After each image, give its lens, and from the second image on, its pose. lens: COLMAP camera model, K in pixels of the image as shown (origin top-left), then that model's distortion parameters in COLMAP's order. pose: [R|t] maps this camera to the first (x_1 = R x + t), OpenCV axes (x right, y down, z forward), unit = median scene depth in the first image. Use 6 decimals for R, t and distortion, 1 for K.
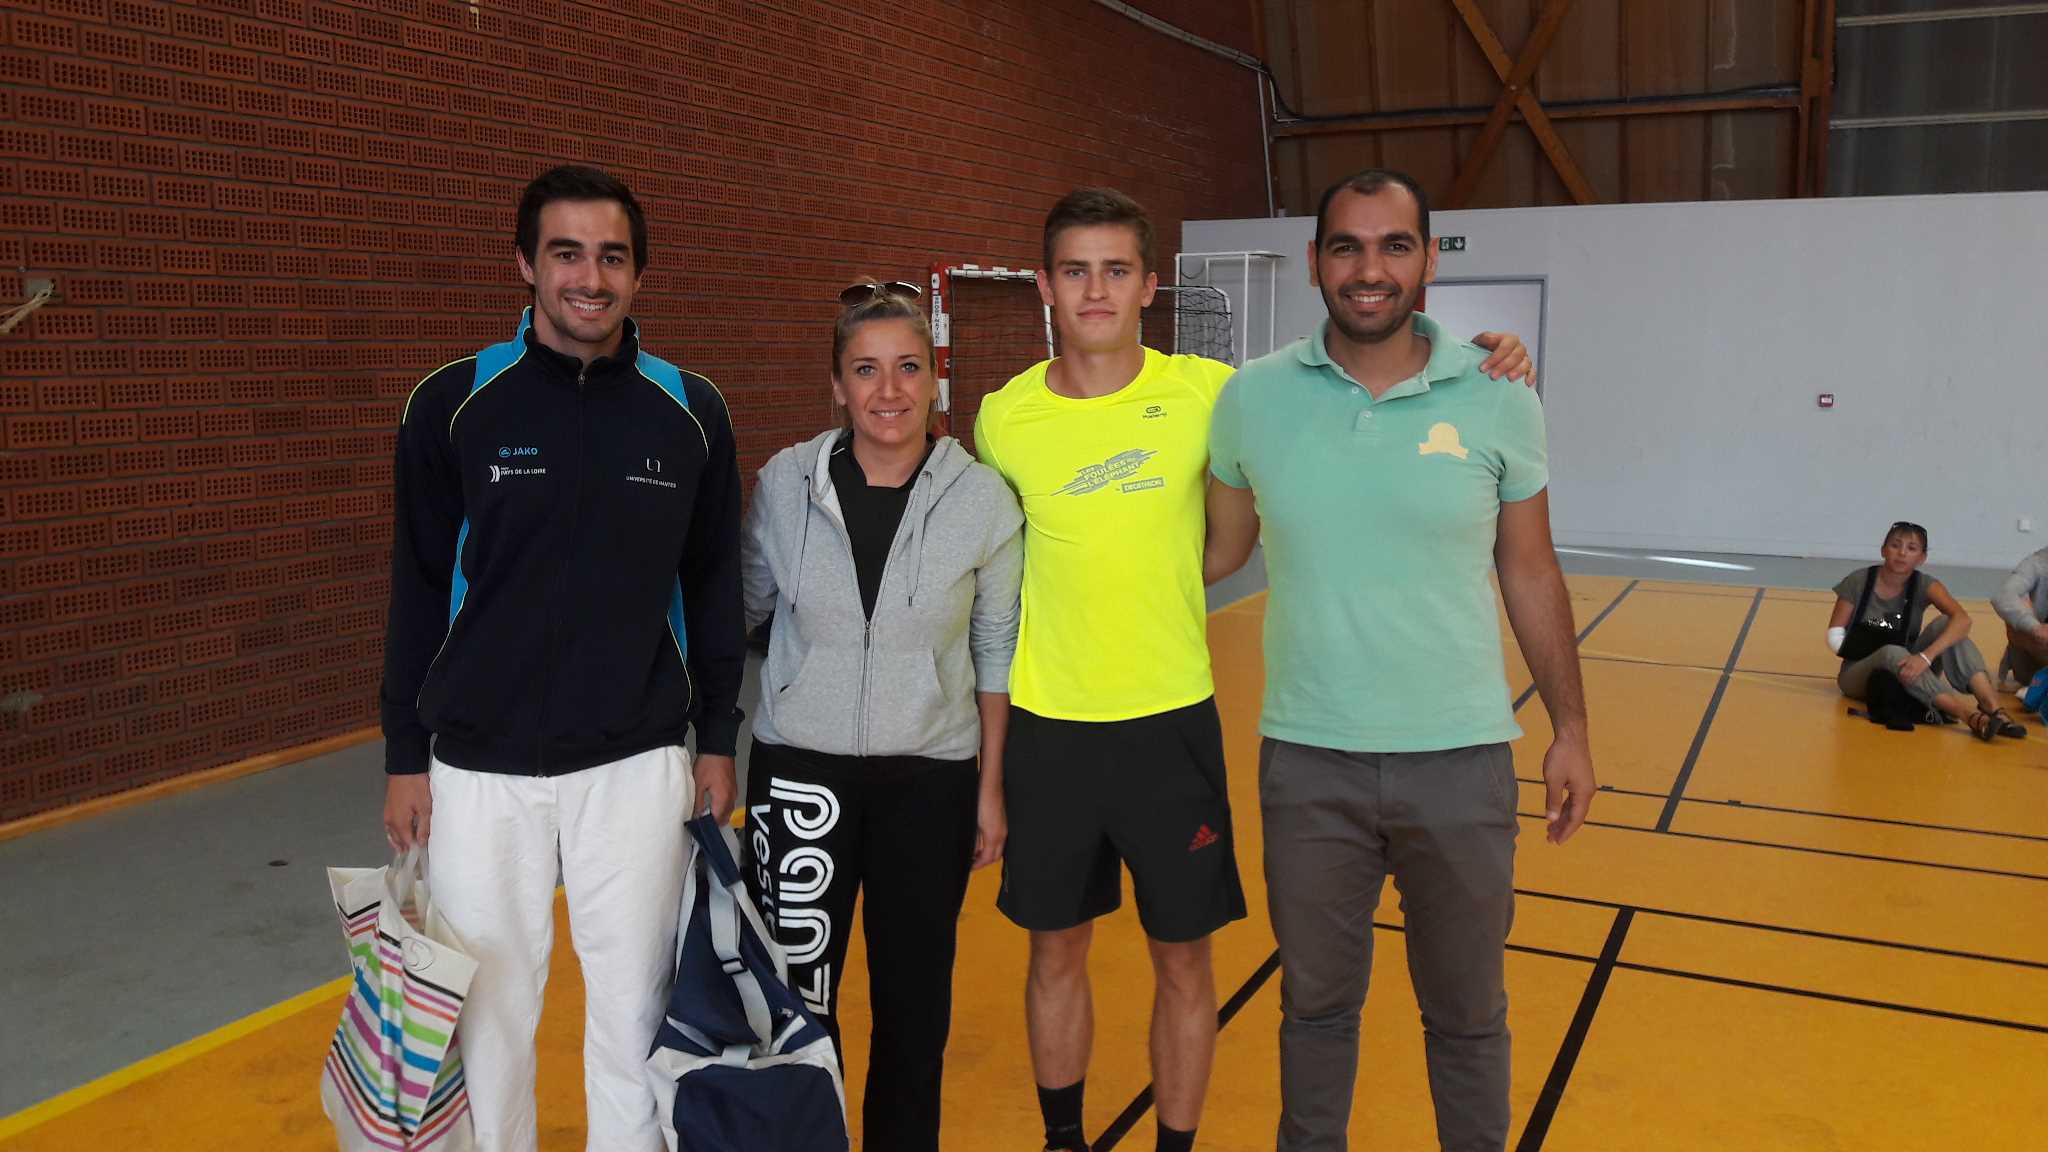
lens RADIAL K [[1670.1, 0, 1034.5], [0, 1670.1, 580.8], [0, 0, 1]] dist [0.050370, -0.098029]
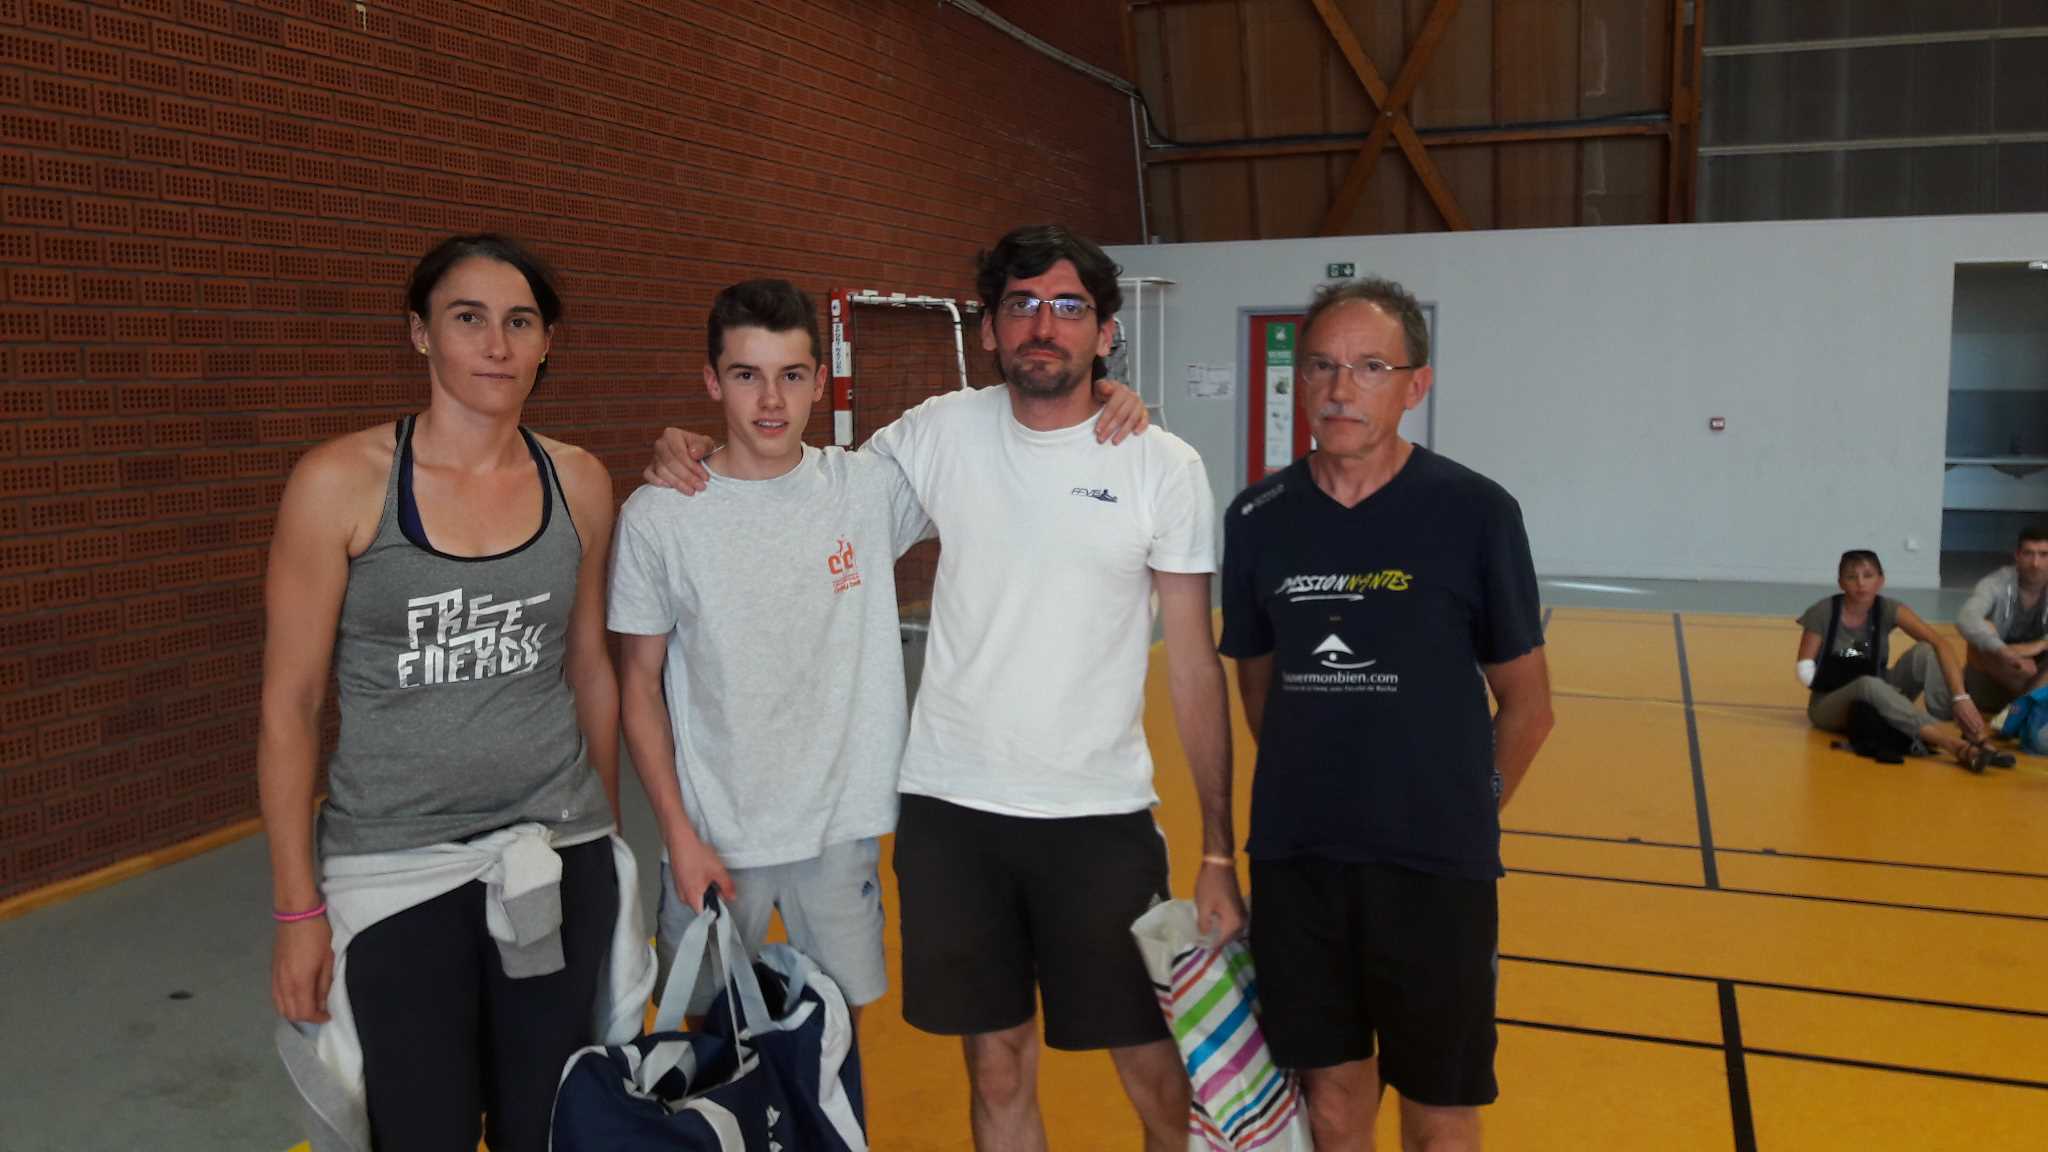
lens RADIAL K [[1670.1, 0, 1024.0], [0, 1670.1, 574.2], [0, 0, 1]] dist [0.050370, -0.098029]
pose [[0.994374, -0.020802, 0.103867, -0.081423], [0.022962, 0.999543, -0.019642, -0.012935], [-0.103411, 0.021917, 0.994397, 0.081270]]
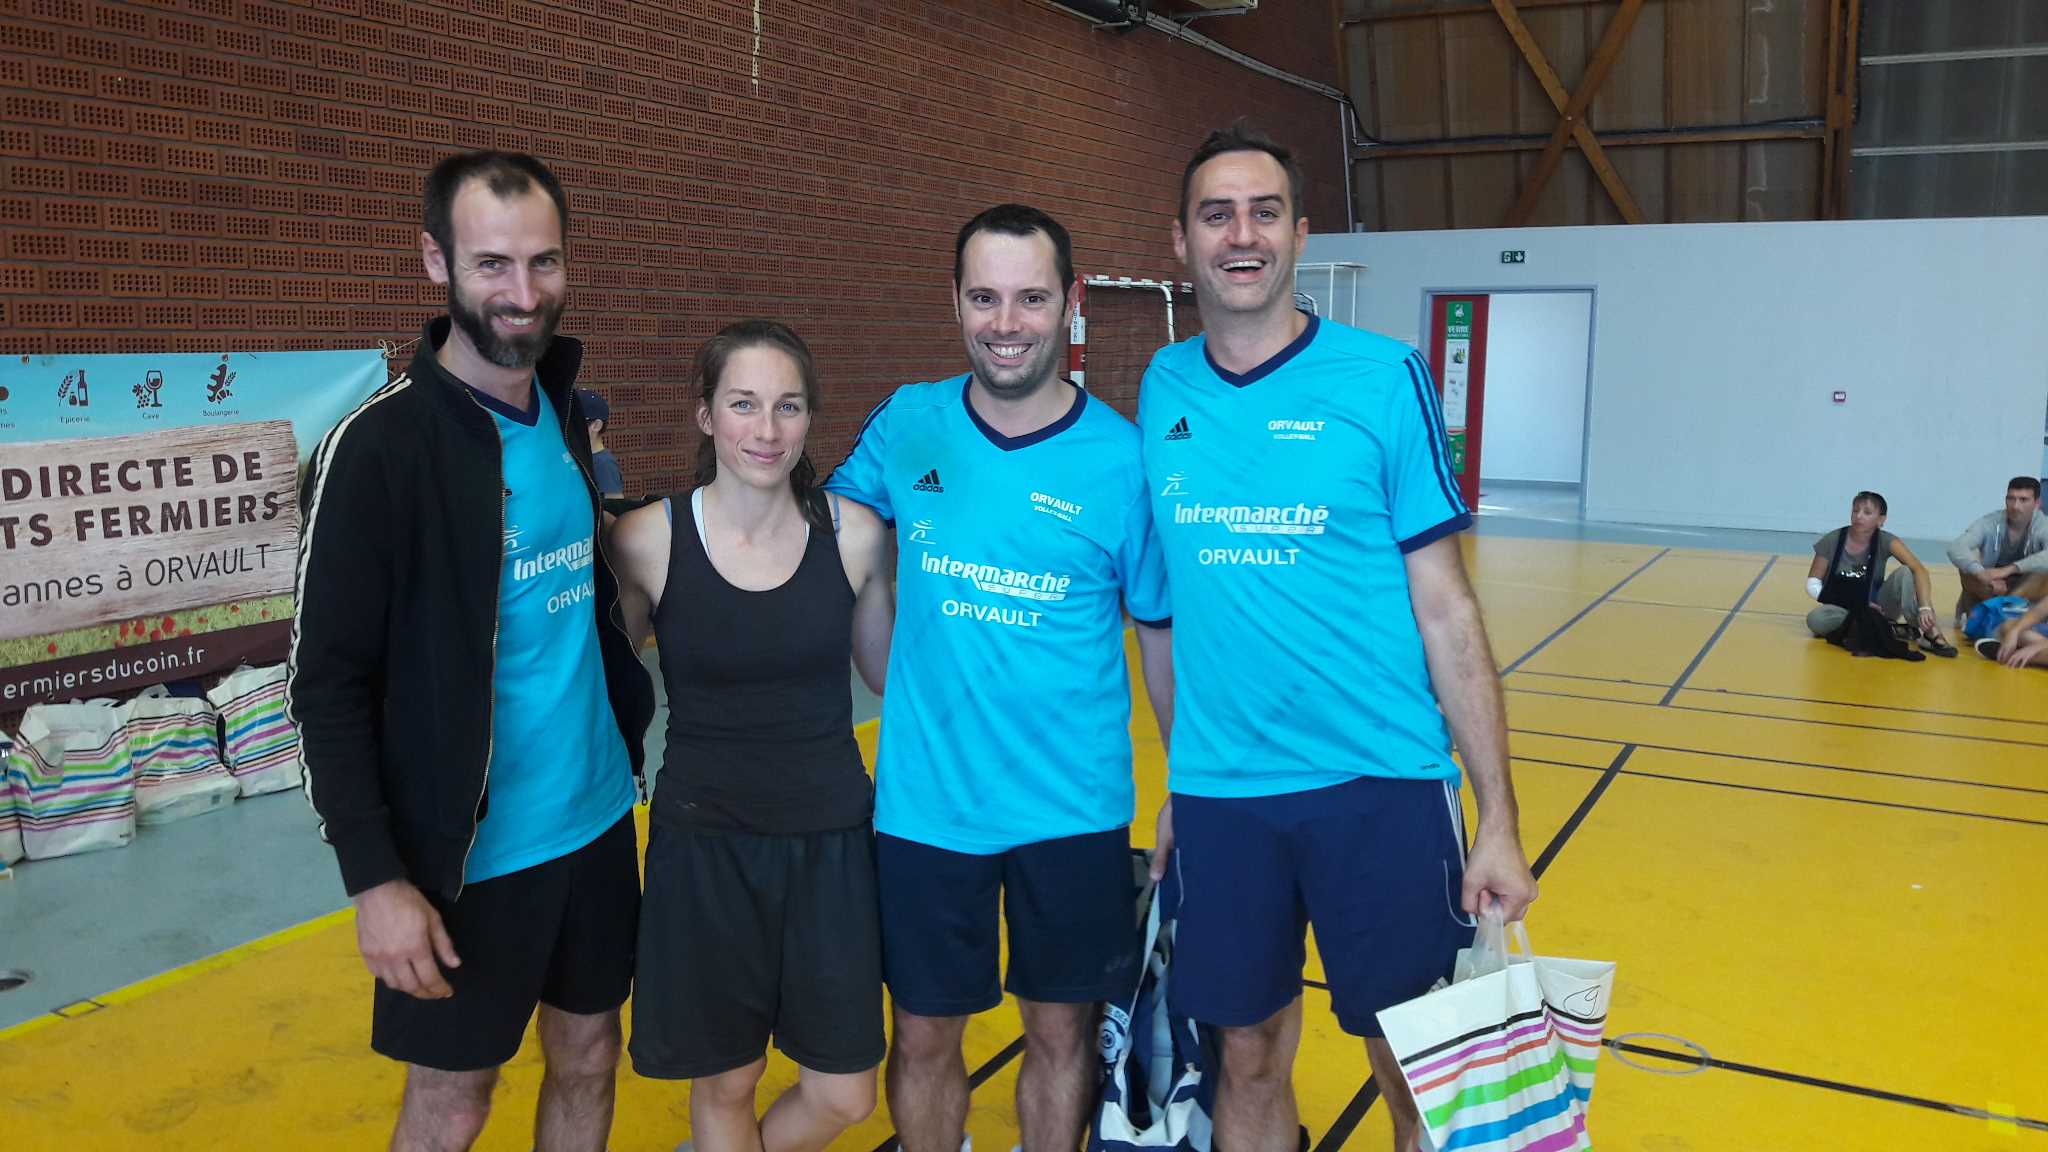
lens RADIAL K [[1670.1, 0, 1030.1], [0, 1670.1, 578.7], [0, 0, 1]] dist [0.050370, -0.098029]
pose [[0.999331, 0.012858, -0.034252, -0.071053], [-0.012876, 0.999917, -0.000305, 0.042454], [0.034246, 0.000746, 0.999413, -0.289548]]
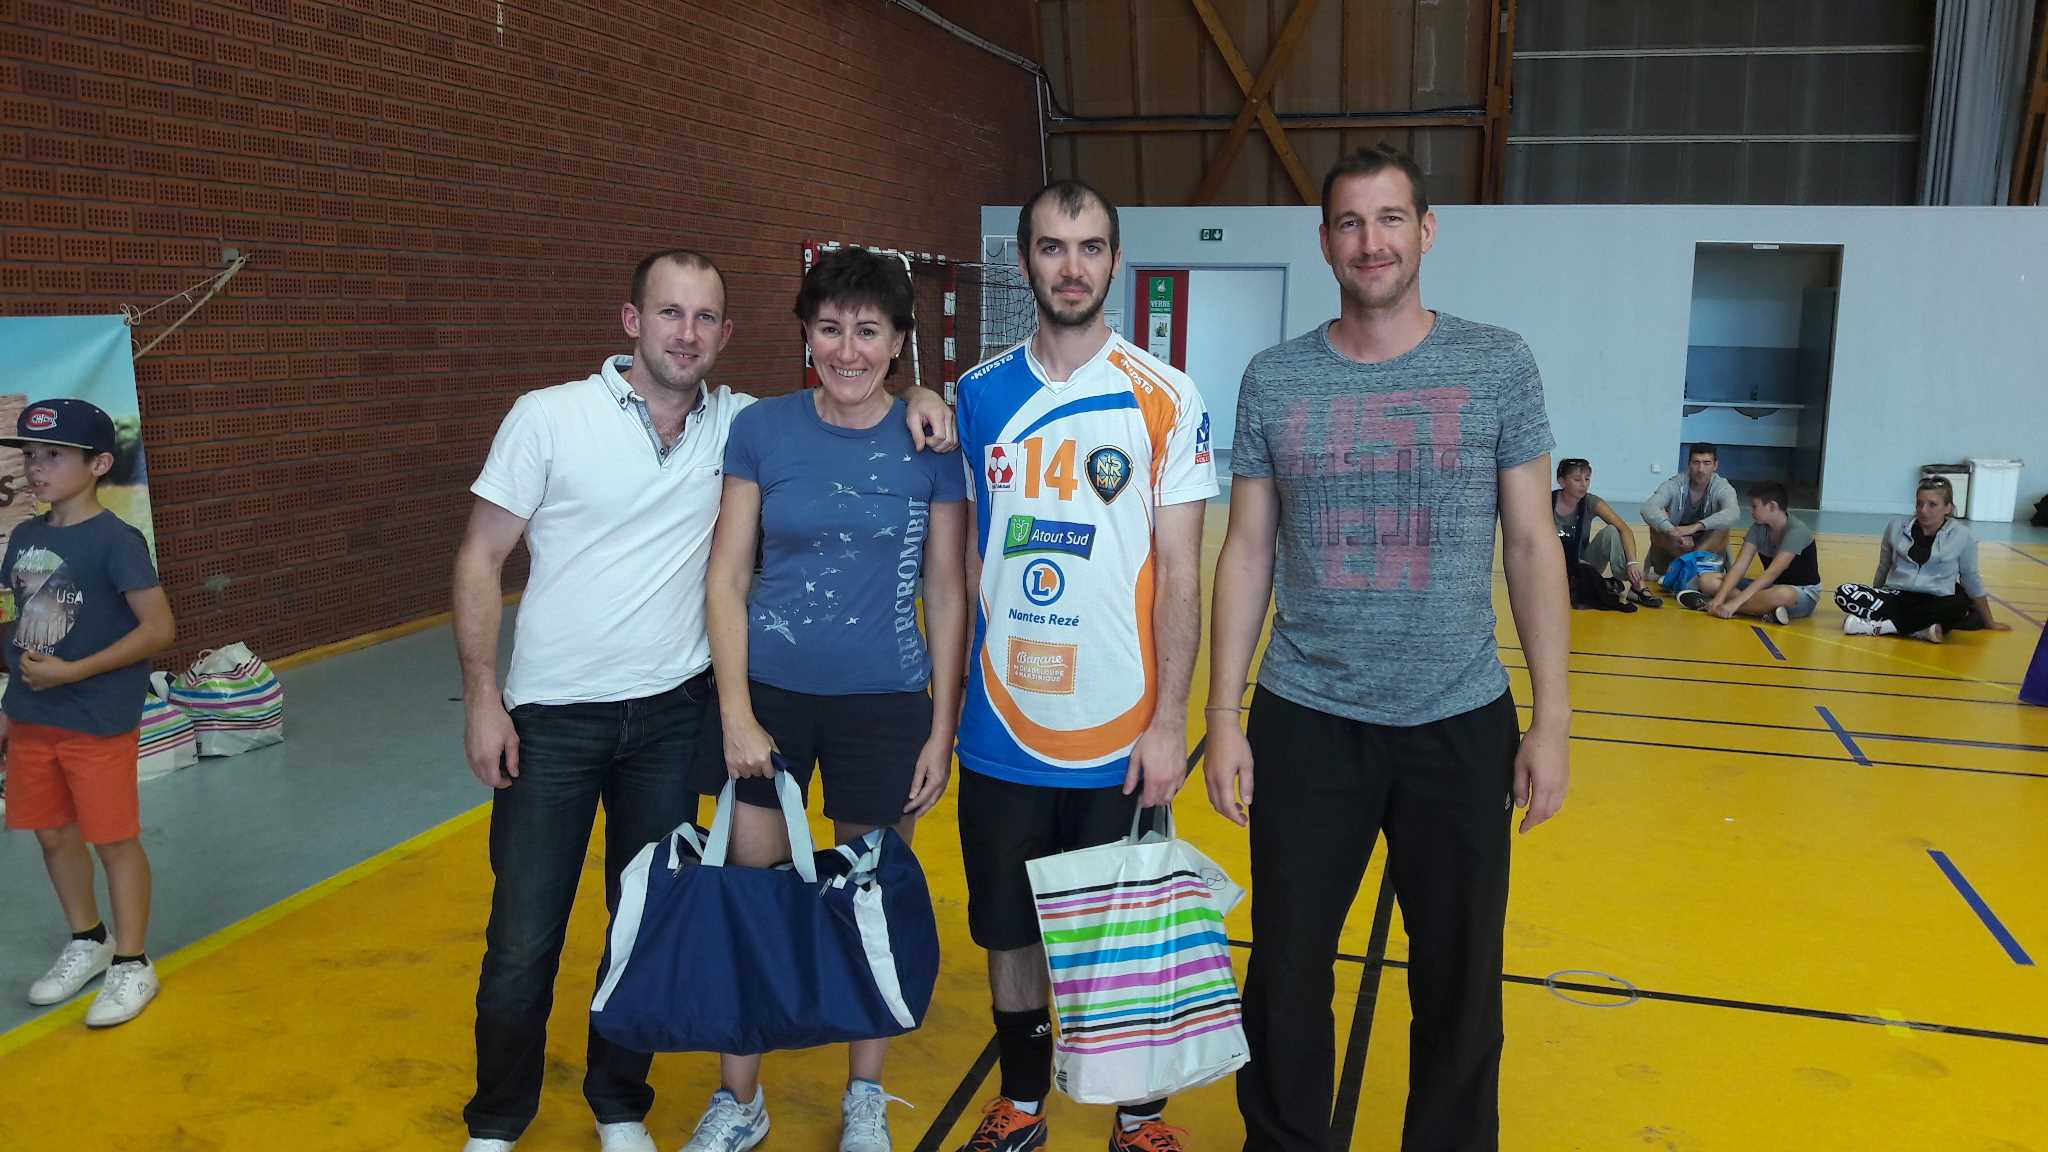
lens RADIAL K [[1670.1, 0, 1031.8], [0, 1670.1, 575.2], [0, 0, 1]] dist [0.050370, -0.098029]
pose [[0.983146, -0.010628, 0.182511, -0.180364], [0.007752, 0.999834, 0.016463, 0.038679], [-0.182655, -0.014771, 0.983066, -0.274990]]
